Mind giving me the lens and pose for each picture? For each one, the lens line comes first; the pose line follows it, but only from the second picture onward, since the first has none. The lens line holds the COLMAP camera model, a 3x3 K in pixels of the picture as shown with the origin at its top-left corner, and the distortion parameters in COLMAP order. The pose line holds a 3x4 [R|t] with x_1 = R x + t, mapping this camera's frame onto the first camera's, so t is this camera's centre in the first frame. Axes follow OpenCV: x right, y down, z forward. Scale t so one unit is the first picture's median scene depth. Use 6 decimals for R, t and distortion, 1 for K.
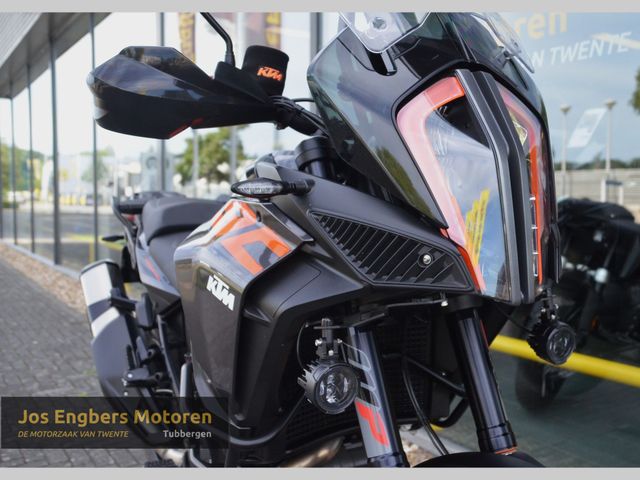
lens RADIAL K [[640.2, 0, 384.0], [0, 640.2, 225.3], [0, 0, 1]] dist [-0.046766, 0.000000]
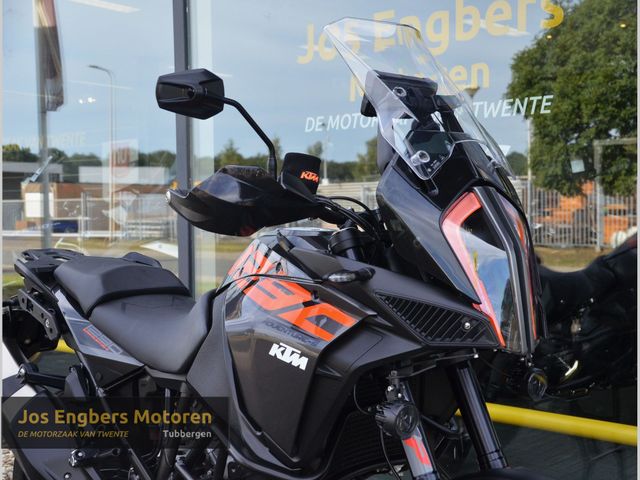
lens RADIAL K [[906.2, 0, 368.6], [0, 906.2, 235.5], [0, 0, 1]] dist [0.138144, 0.000000]
pose [[0.972410, -0.015995, 0.232730, -0.553984], [0.020232, 0.999670, -0.015827, -0.108925], [-0.232400, 0.020099, 0.972413, -0.842004]]
